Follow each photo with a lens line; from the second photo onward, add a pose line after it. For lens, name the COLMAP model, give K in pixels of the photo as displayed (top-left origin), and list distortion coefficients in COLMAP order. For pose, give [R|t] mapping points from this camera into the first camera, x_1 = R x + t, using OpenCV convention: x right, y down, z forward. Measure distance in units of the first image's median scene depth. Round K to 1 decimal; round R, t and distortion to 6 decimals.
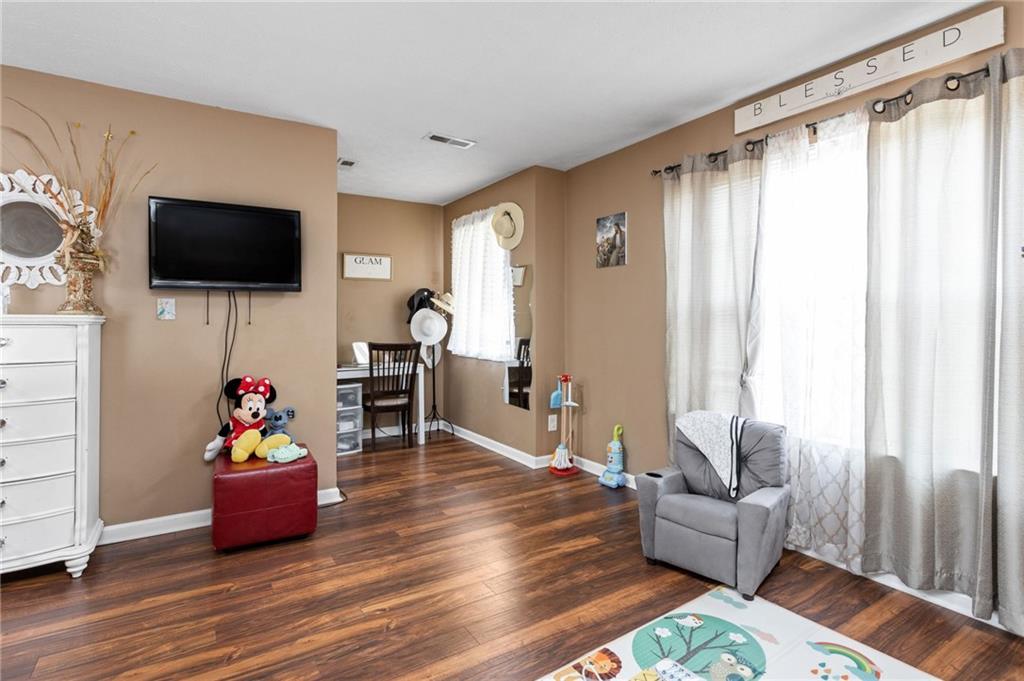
lens RADIAL K [[509.4, 0, 512.4], [0, 509.4, 335.4], [0, 0, 1]] dist [0.000127, 0.000052]
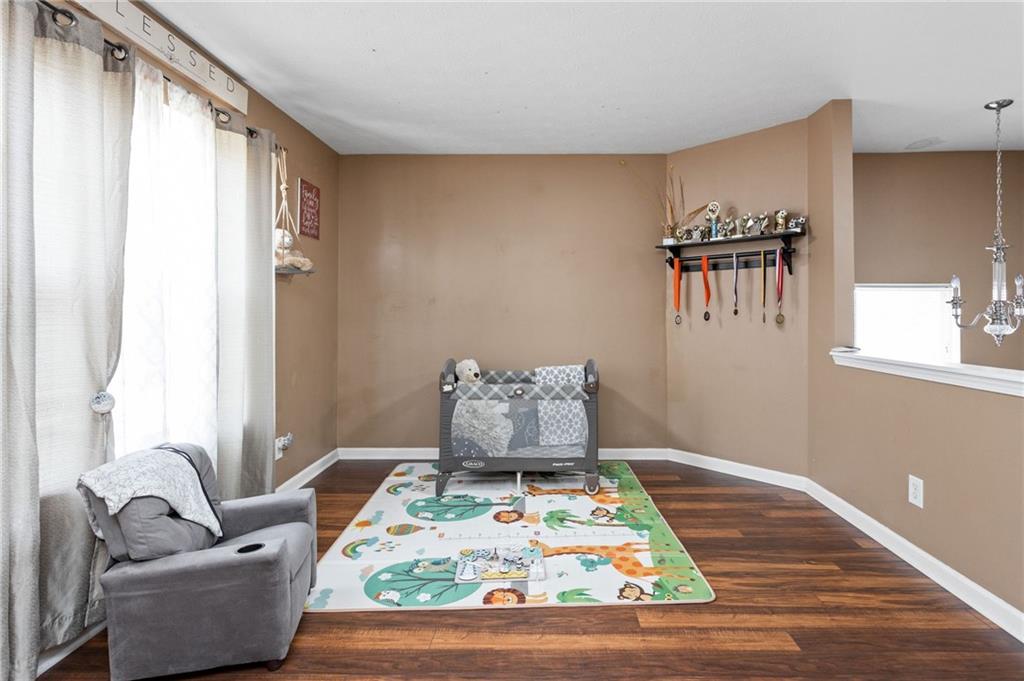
lens RADIAL K [[509.4, 0, 524.5], [0, 509.4, 307.1], [0, 0, 1]] dist [0.000127, 0.000052]
pose [[-0.821623, -0.006959, 0.569989, -0.522859], [0.000461, 0.999917, 0.012873, -0.059621], [-0.570031, 0.010839, -0.821552, 1.837663]]
